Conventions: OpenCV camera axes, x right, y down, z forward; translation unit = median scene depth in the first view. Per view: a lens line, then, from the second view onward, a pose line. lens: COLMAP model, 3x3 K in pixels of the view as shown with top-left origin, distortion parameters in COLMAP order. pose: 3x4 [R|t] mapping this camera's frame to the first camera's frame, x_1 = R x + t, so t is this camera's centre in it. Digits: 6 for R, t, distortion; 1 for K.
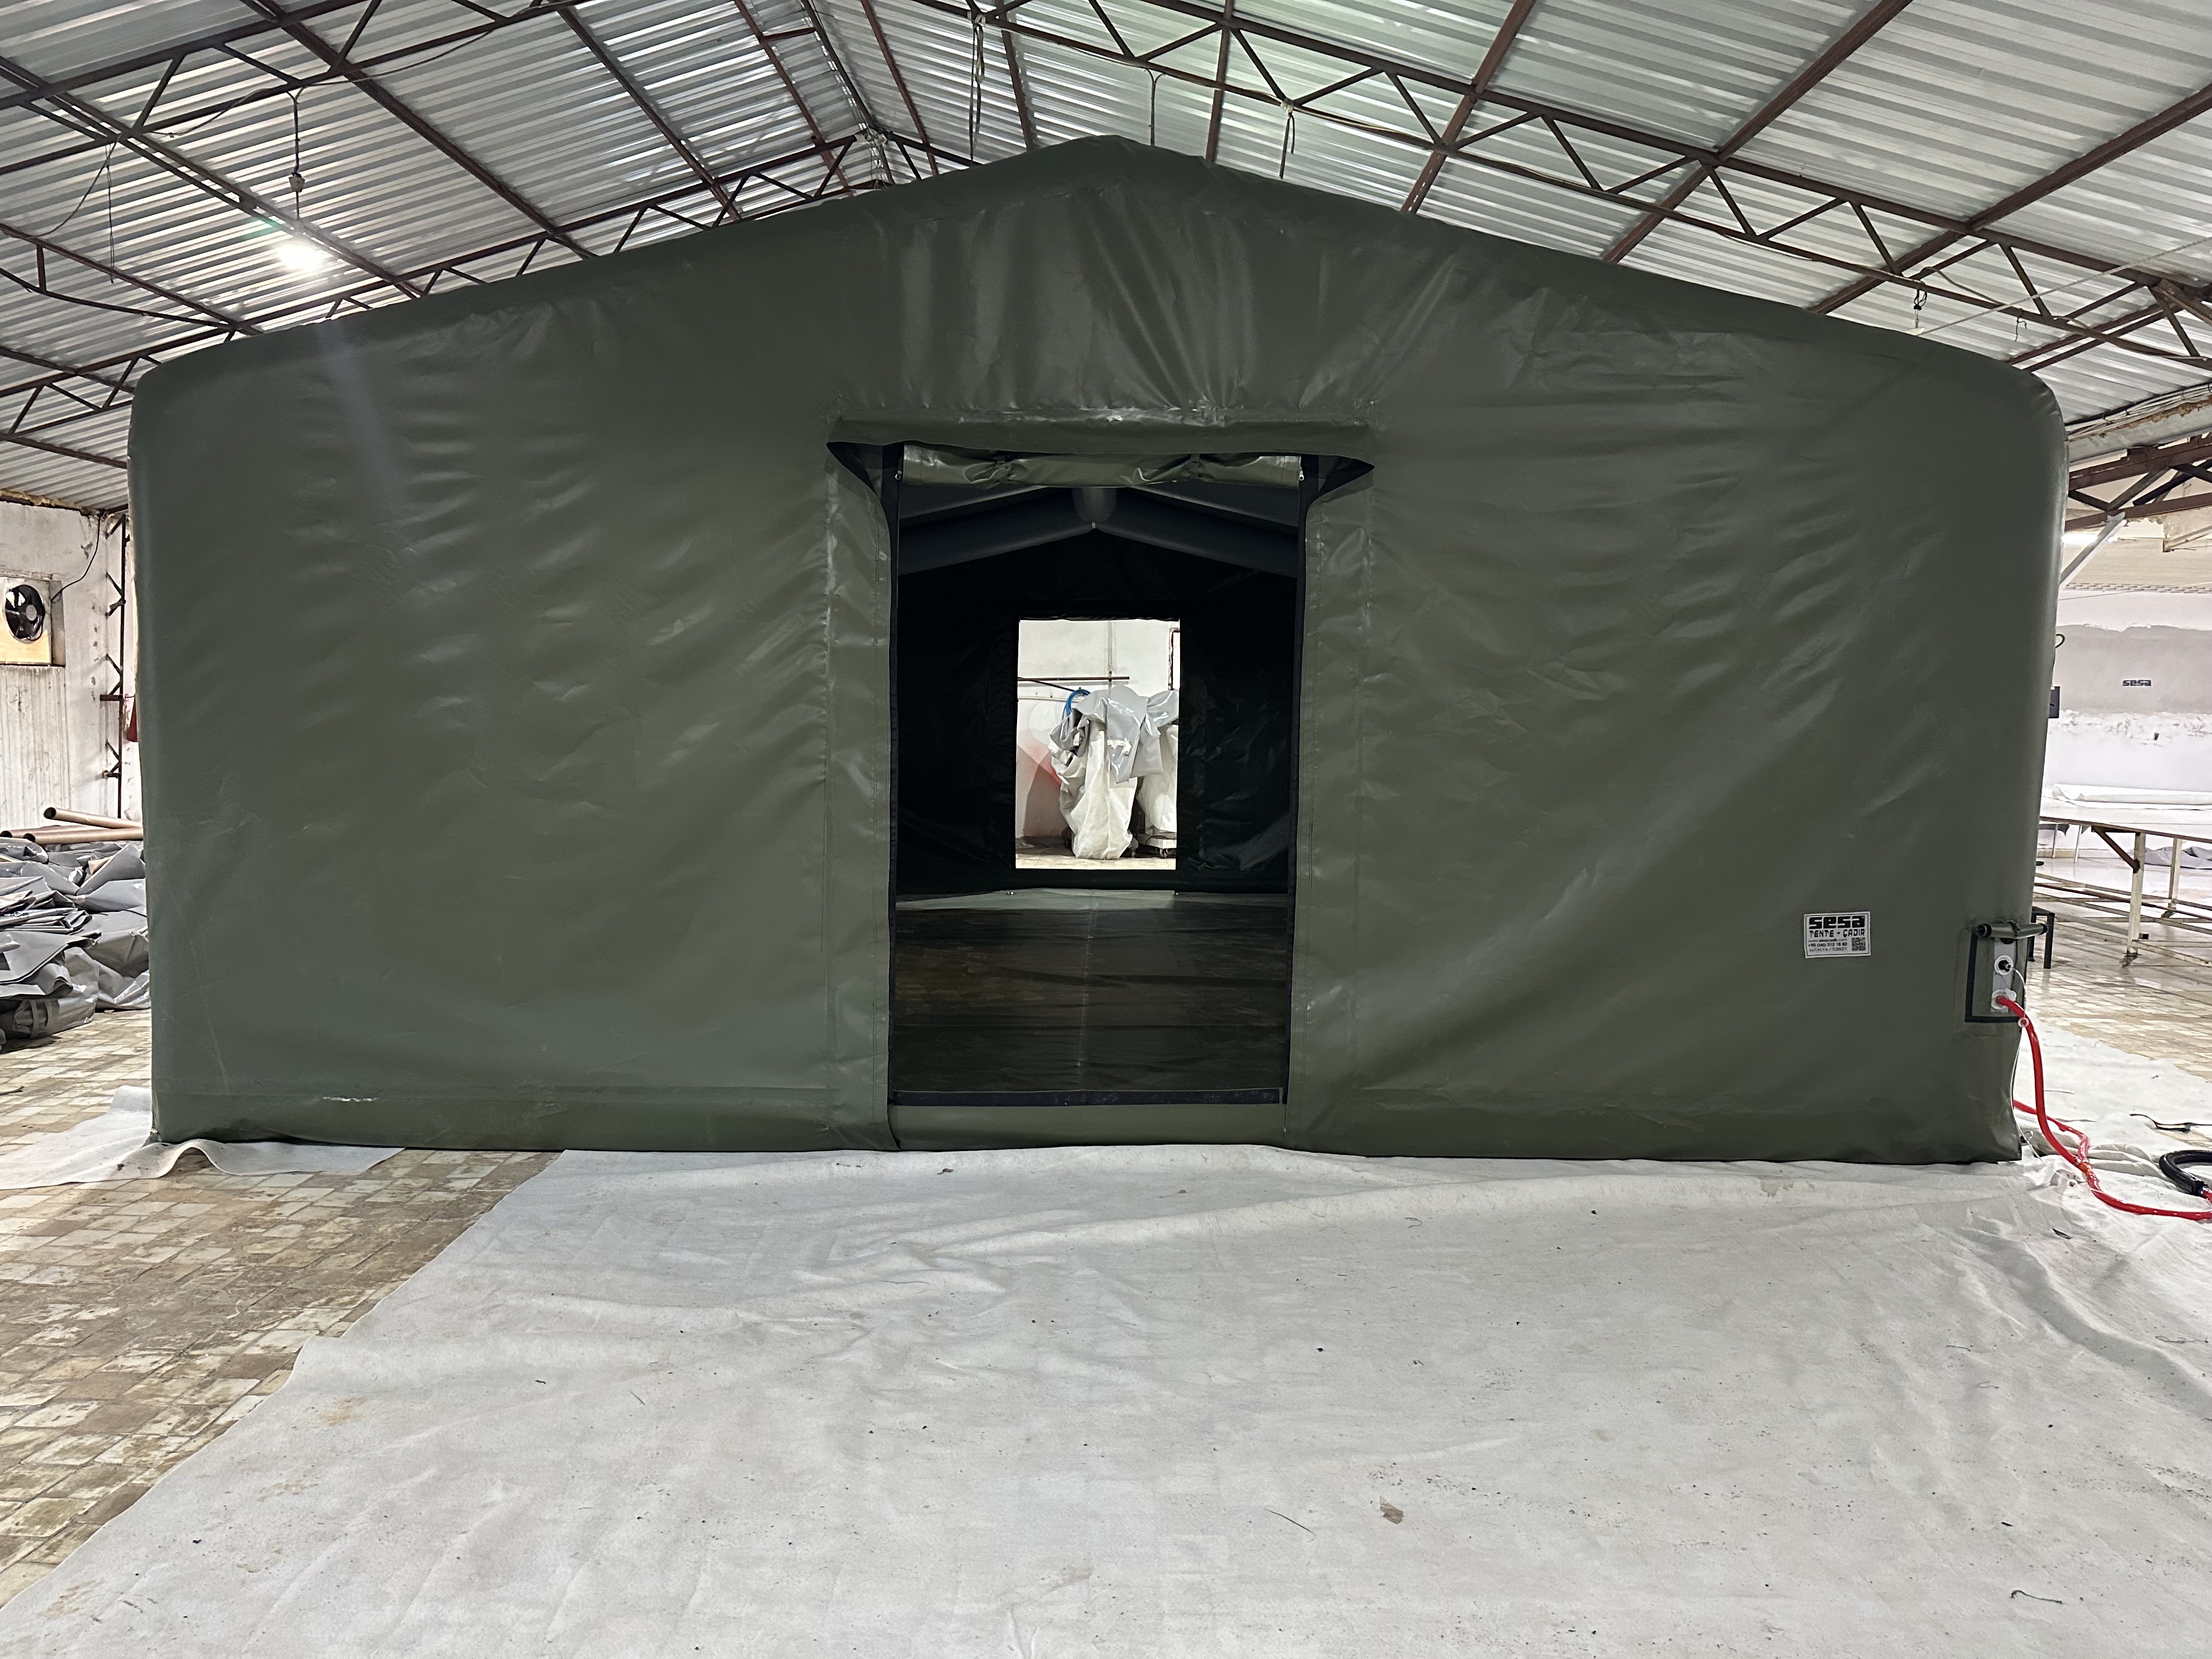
lens RADIAL K [[1506.6, 0, 1106.0], [0, 1506.6, 829.5], [0, 0, 1]] dist [0.073935, -0.071170]
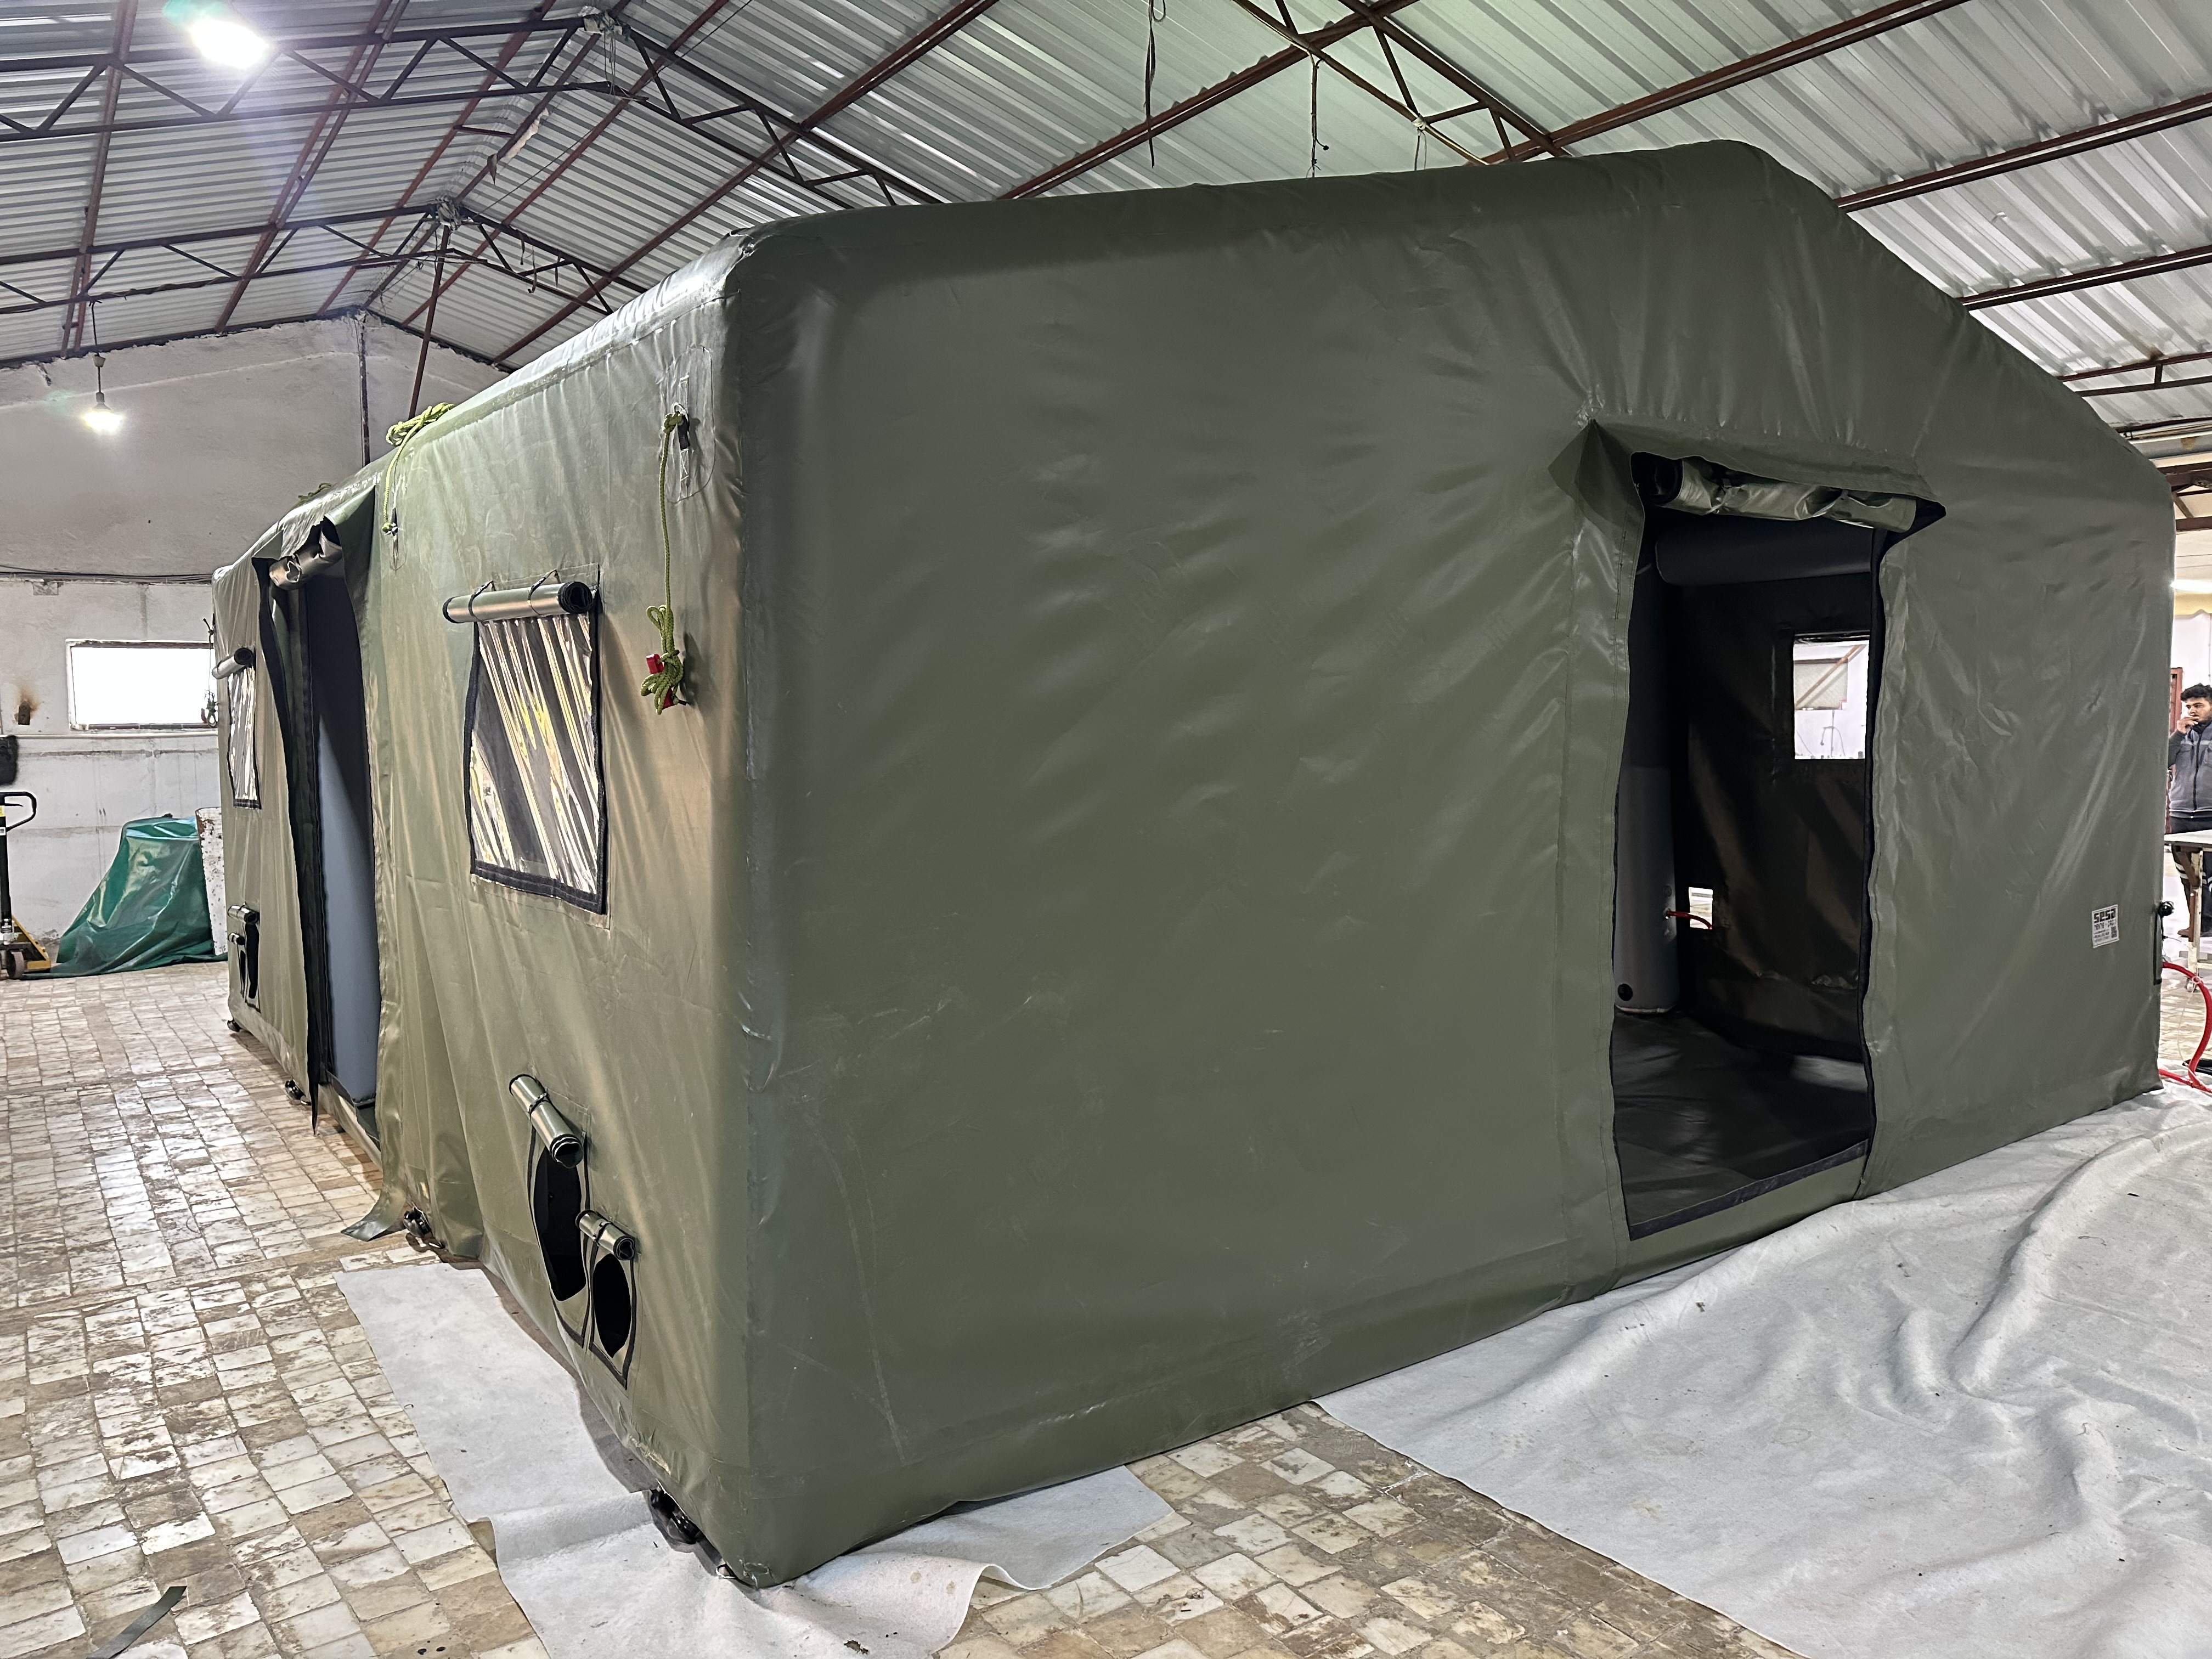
lens RADIAL K [[1540.3, 0, 1106.0], [0, 1540.3, 829.5], [0, 0, 1]] dist [-0.003175, -0.000010]
pose [[0.836120, -0.067792, 0.544342, -0.849259], [0.077058, 0.997010, 0.005804, -0.074733], [-0.543108, 0.037093, 0.838843, 0.444775]]
